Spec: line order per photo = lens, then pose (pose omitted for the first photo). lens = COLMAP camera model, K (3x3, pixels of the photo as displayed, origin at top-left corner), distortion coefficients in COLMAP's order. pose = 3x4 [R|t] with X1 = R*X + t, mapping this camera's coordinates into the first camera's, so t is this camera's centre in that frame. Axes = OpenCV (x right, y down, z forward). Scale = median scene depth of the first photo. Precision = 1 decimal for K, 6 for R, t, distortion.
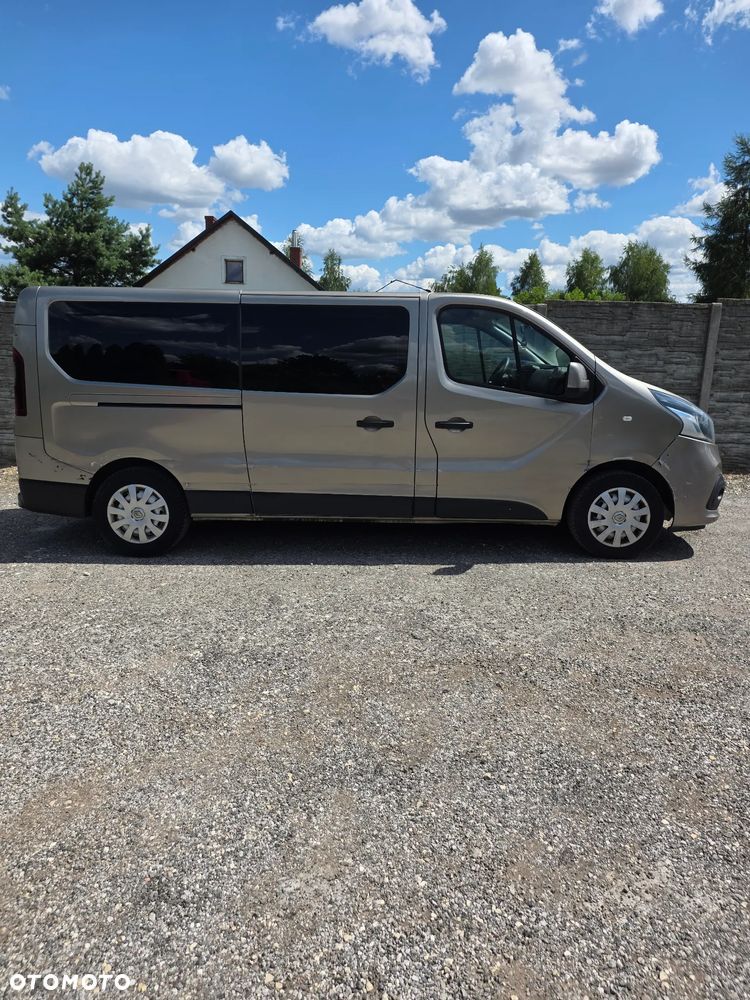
lens RADIAL K [[675.9, 0, 387.8], [0, 675.9, 514.2], [0, 0, 1]] dist [0.045587, -0.022789]
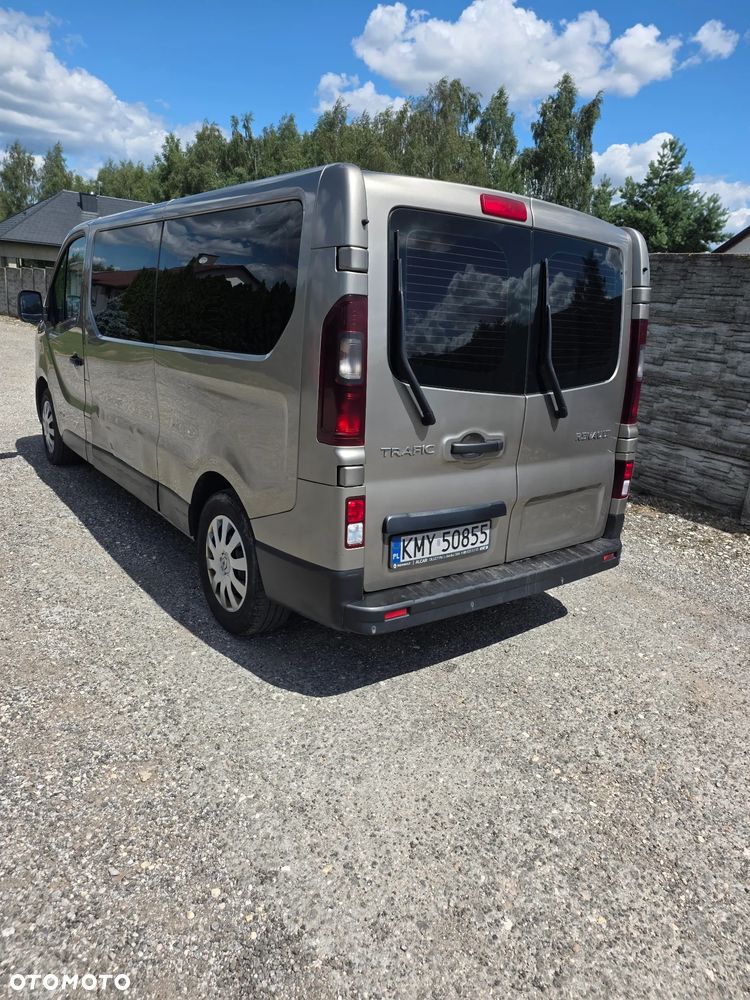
lens RADIAL K [[671.6, 0, 397.9], [0, 671.6, 489.4], [0, 0, 1]] dist [0.054403, -0.035678]
pose [[0.603458, 0.235367, -0.761867, 0.173839], [-0.247813, 0.963490, 0.101367, -0.031330], [0.757910, 0.127630, 0.639753, 0.140078]]
